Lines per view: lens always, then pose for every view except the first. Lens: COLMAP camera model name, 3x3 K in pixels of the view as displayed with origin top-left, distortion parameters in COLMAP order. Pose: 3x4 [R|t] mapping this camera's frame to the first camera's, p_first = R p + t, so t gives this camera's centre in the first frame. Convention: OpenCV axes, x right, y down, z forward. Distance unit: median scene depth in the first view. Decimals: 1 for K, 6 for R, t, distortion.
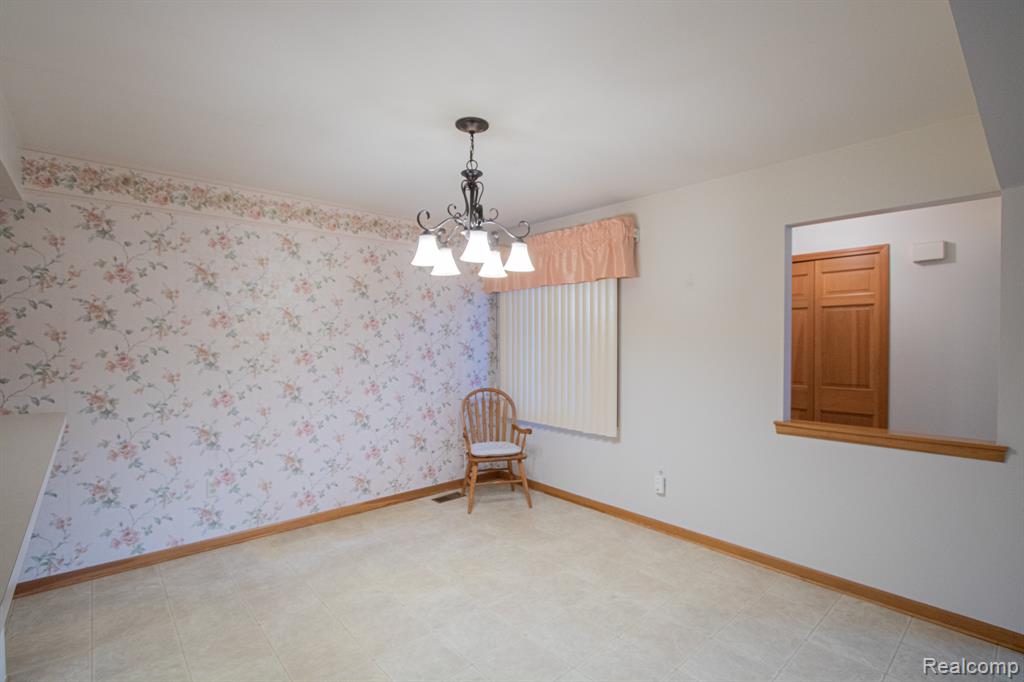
lens RADIAL K [[489.6, 0, 512.4], [0, 489.6, 351.0], [0, 0, 1]] dist [-0.010298, 0.002417]
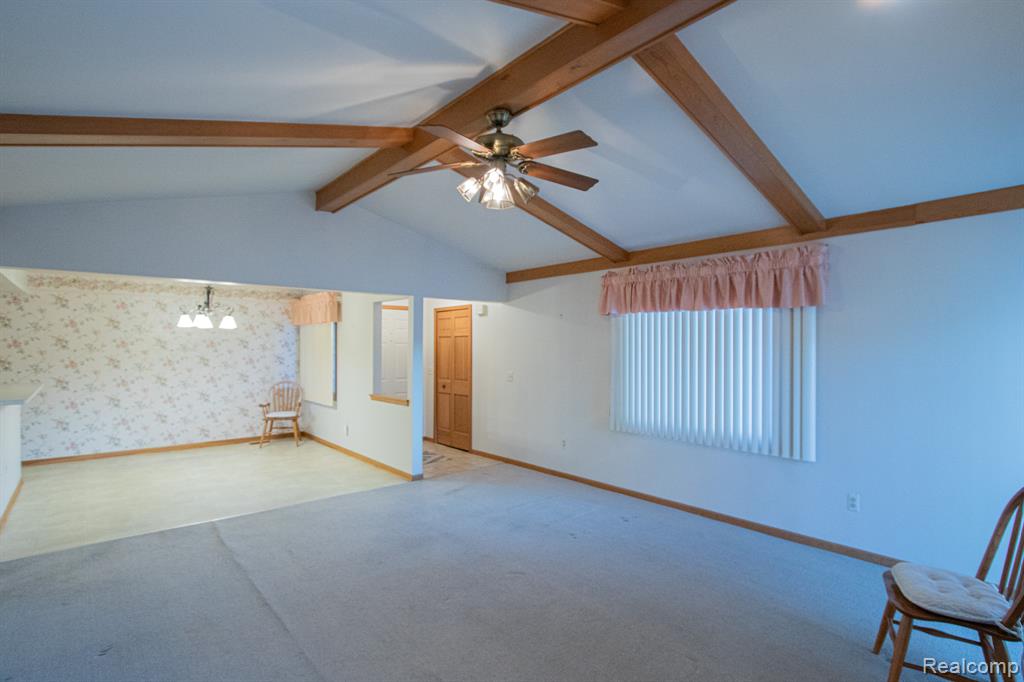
lens RADIAL K [[489.6, 0, 490.5], [0, 489.6, 351.9], [0, 0, 1]] dist [-0.010298, 0.002417]
pose [[0.999747, 0.004260, -0.022086, 0.875874], [-0.004579, 0.999885, -0.014445, -0.008078], [0.022022, 0.014542, 0.999652, -0.886467]]
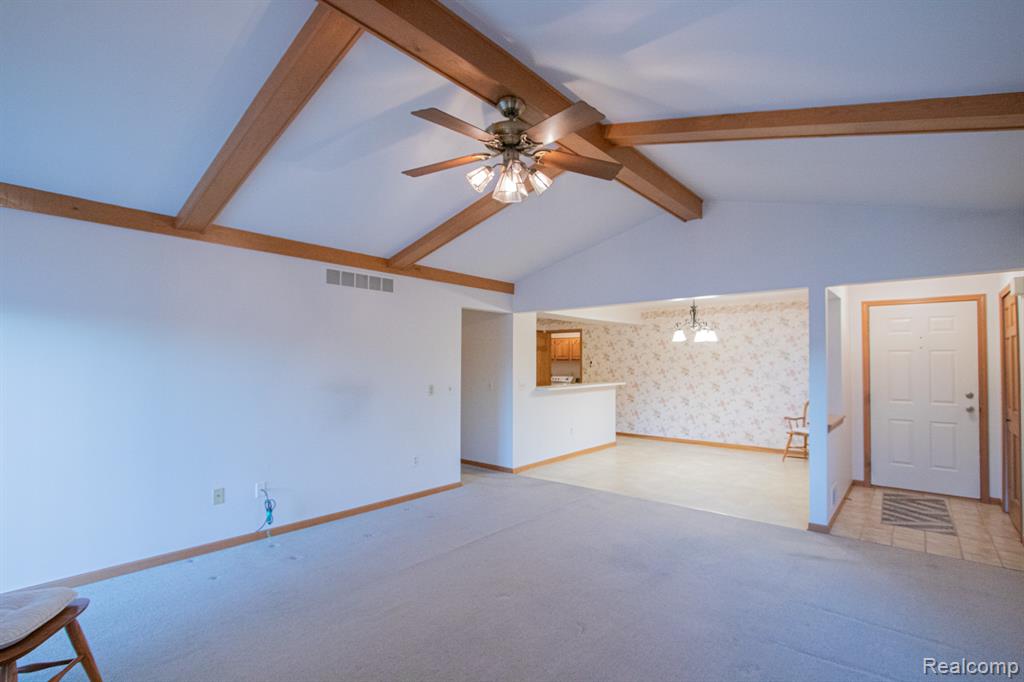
lens RADIAL K [[489.6, 0, 531.1], [0, 489.6, 348.5], [0, 0, 1]] dist [-0.010298, 0.002417]
pose [[0.144726, -0.021381, -0.989241, 1.682490], [-0.019141, 0.999519, -0.024403, -0.025994], [0.989287, 0.022467, 0.144247, -0.203899]]
